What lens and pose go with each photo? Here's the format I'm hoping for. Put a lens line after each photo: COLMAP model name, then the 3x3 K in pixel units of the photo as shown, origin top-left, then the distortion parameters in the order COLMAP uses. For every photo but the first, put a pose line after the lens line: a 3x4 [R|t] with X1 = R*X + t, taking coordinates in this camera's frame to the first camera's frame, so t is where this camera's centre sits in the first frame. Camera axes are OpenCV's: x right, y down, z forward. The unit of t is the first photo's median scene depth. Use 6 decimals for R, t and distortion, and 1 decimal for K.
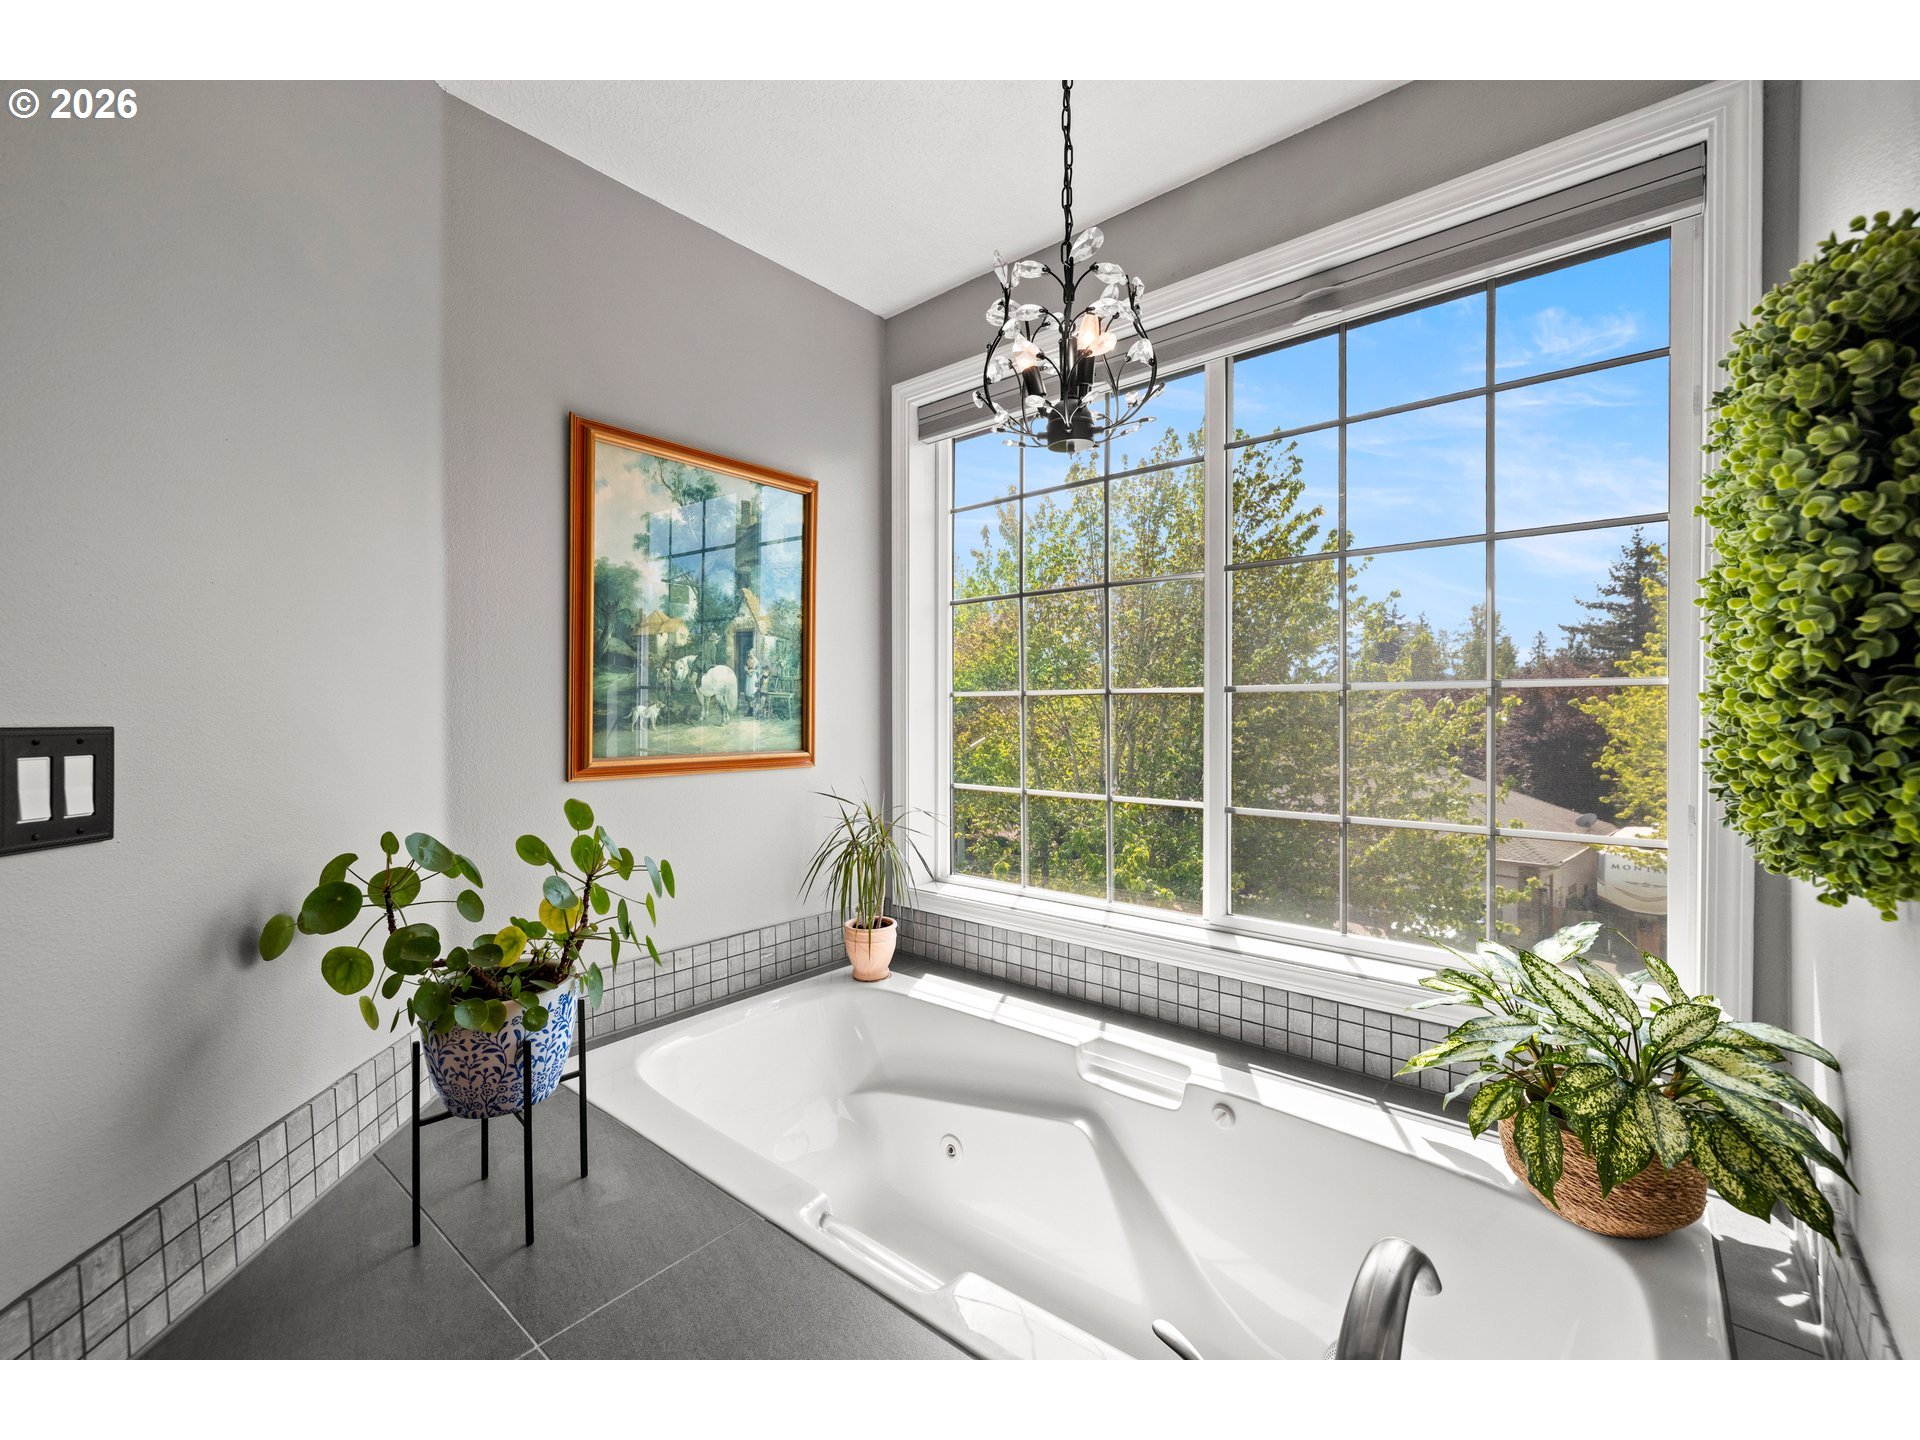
lens RADIAL K [[802.5, 0, 963.8], [0, 802.5, 716.5], [0, 0, 1]] dist [0.001243, -0.000131]
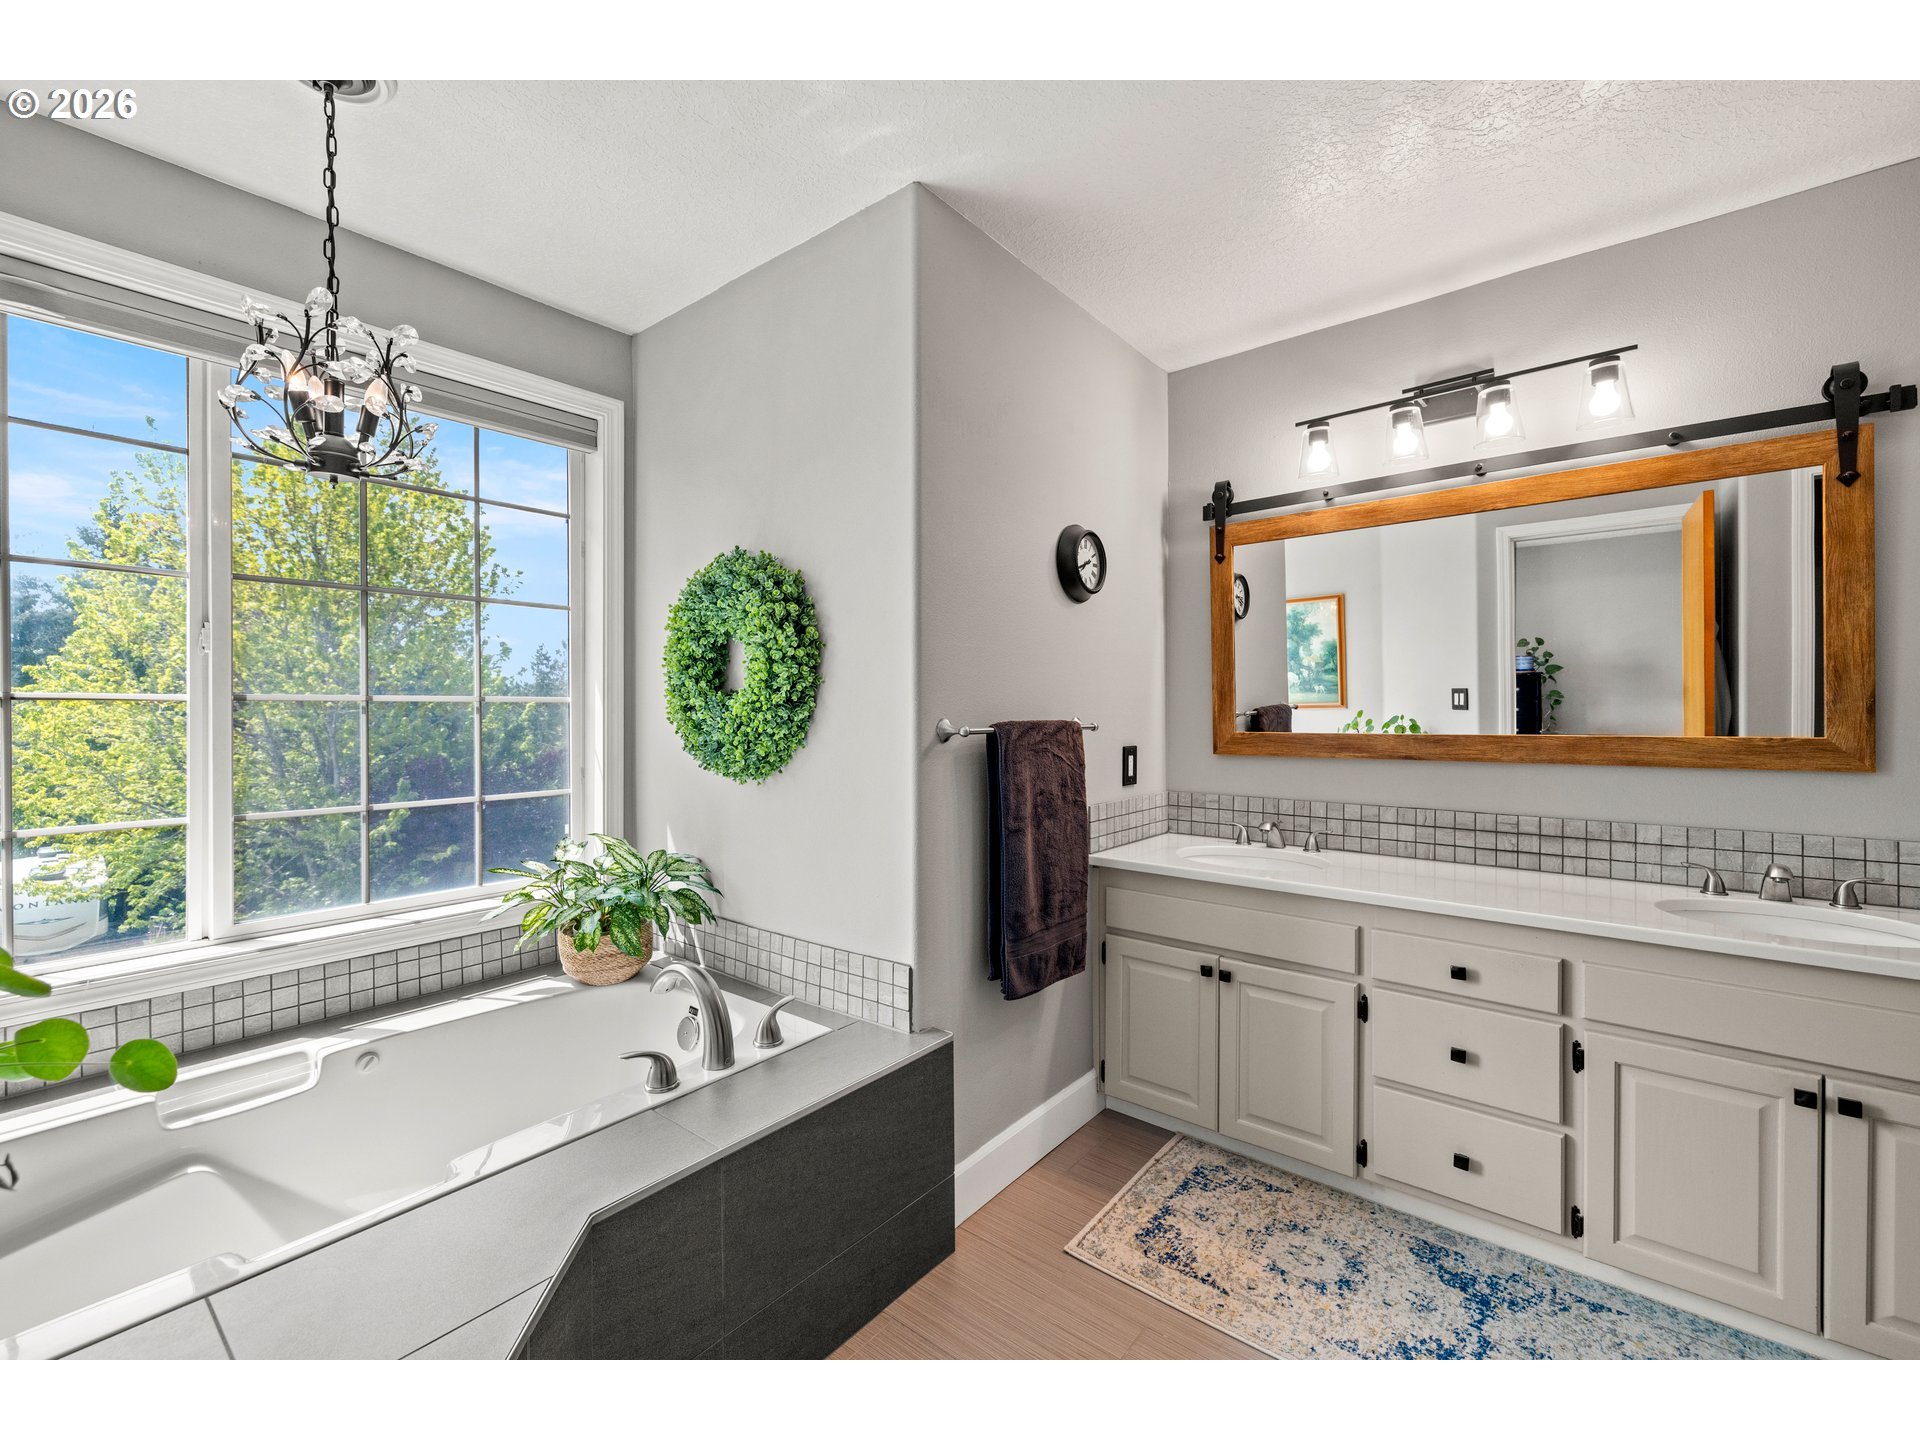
lens RADIAL K [[802.5, 0, 962.3], [0, 802.5, 716.1], [0, 0, 1]] dist [0.001243, -0.000131]
pose [[-0.019767, -0.001960, 0.999803, -0.807051], [0.016418, 0.999863, 0.002285, 0.002059], [-0.999670, 0.016460, -0.019732, 0.135647]]
